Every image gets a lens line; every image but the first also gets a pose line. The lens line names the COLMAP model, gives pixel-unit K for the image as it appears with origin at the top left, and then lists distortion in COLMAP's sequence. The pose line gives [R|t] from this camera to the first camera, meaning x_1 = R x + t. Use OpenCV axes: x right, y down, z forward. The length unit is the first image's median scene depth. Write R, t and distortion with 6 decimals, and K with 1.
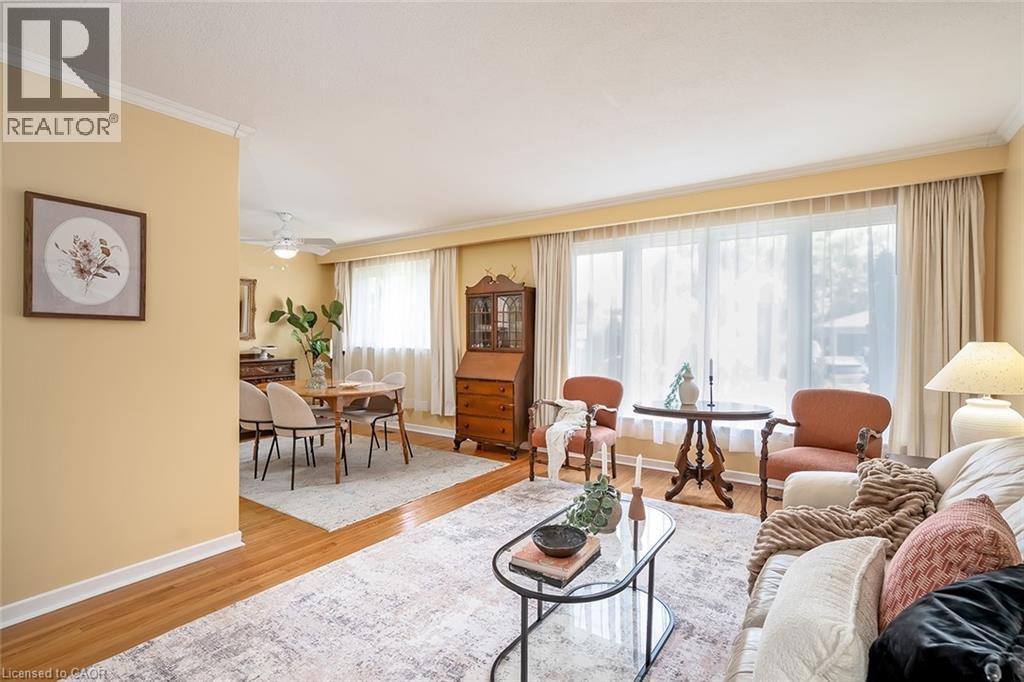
lens RADIAL K [[483.6, 0, 514.9], [0, 483.6, 341.8], [0, 0, 1]] dist [0.000073, 0.002139]
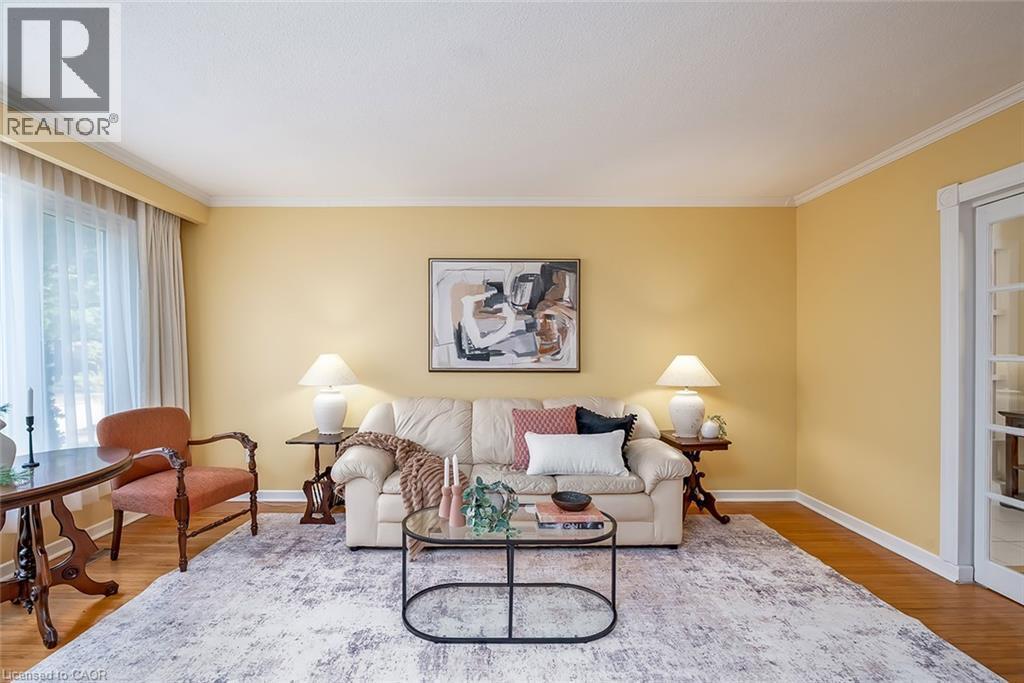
lens RADIAL K [[466.6, 0, 498.1], [0, 466.6, 357.5], [0, 0, 1]] dist [-0.009284, 0.002388]
pose [[-0.570975, -0.013073, 0.820863, -0.232951], [0.006559, 0.999769, 0.020484, -0.005285], [-0.820941, 0.017080, -0.570757, 0.515960]]
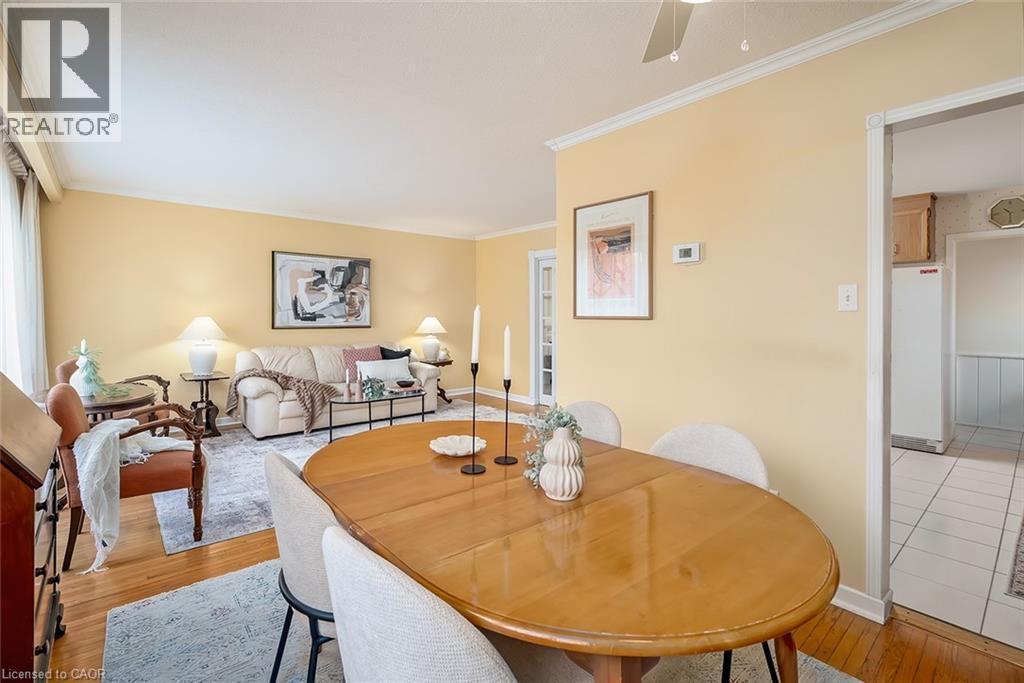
lens RADIAL K [[466.6, 0, 504.4], [0, 466.6, 315.5], [0, 0, 1]] dist [-0.009284, 0.002388]
pose [[-0.968552, -0.007119, 0.248710, -0.324123], [-0.004004, 0.999907, 0.013031, -0.013028], [-0.248780, 0.011626, -0.968490, 0.979306]]
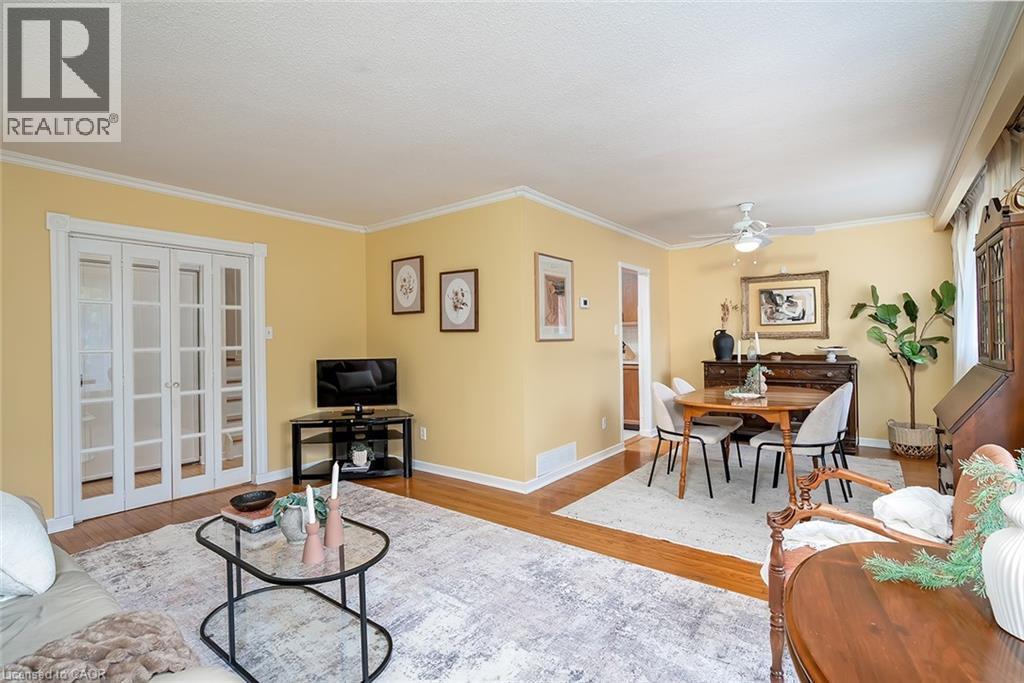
lens RADIAL K [[483.6, 0, 511.2], [0, 483.6, 342.6], [0, 0, 1]] dist [0.000073, 0.002139]
pose [[-0.043703, 0.005801, -0.999028, 0.368117], [0.003573, 0.999978, 0.005650, -0.005524], [0.999038, -0.003323, -0.043723, 0.473105]]
